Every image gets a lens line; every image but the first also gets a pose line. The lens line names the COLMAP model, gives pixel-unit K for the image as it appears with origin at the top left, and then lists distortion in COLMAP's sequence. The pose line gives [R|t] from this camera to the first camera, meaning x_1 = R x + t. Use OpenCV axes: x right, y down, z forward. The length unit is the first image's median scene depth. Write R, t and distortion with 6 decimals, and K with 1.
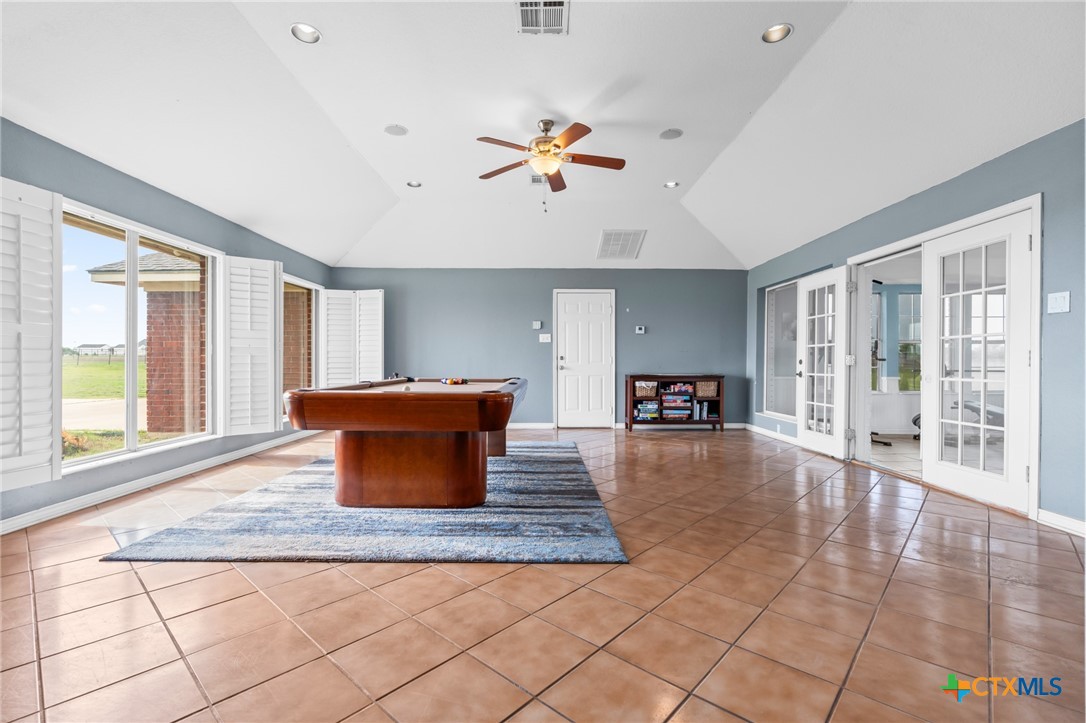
lens RADIAL K [[491.8, 0, 533.7], [0, 491.8, 364.6], [0, 0, 1]] dist [-0.001983, 0.000039]
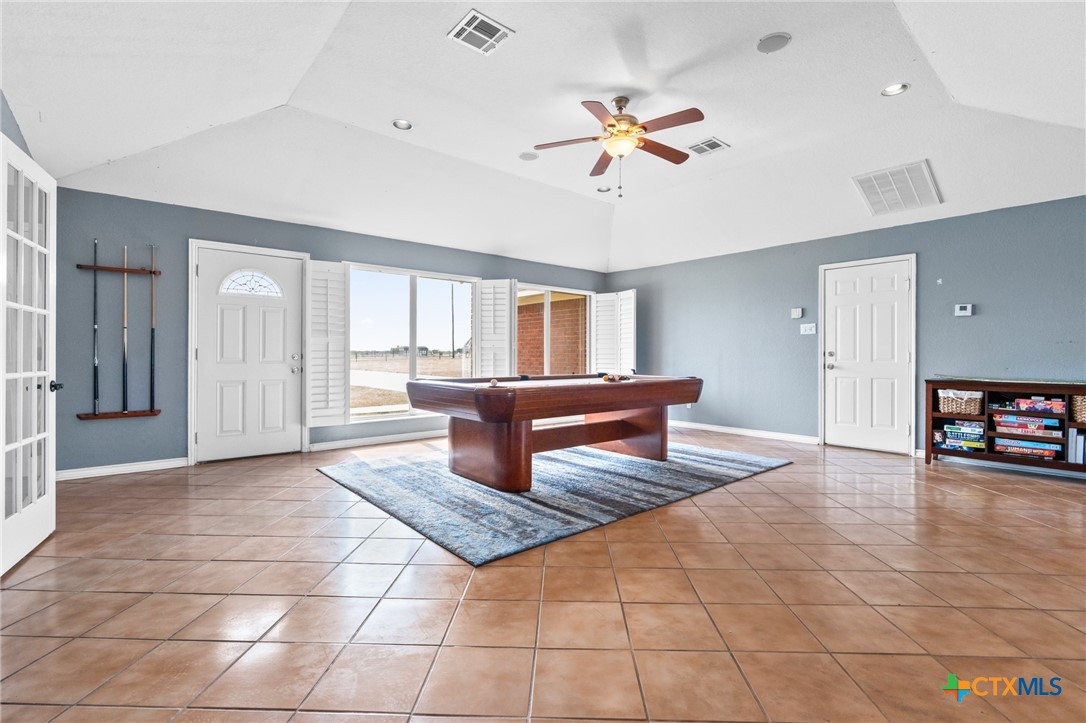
lens RADIAL K [[491.8, 0, 539.0], [0, 491.8, 357.6], [0, 0, 1]] dist [-0.001983, 0.000039]
pose [[0.645410, 0.003329, -0.763829, 0.363550], [-0.006692, 0.999977, -0.001297, -0.003942], [0.763807, 0.005949, 0.645417, 0.166127]]
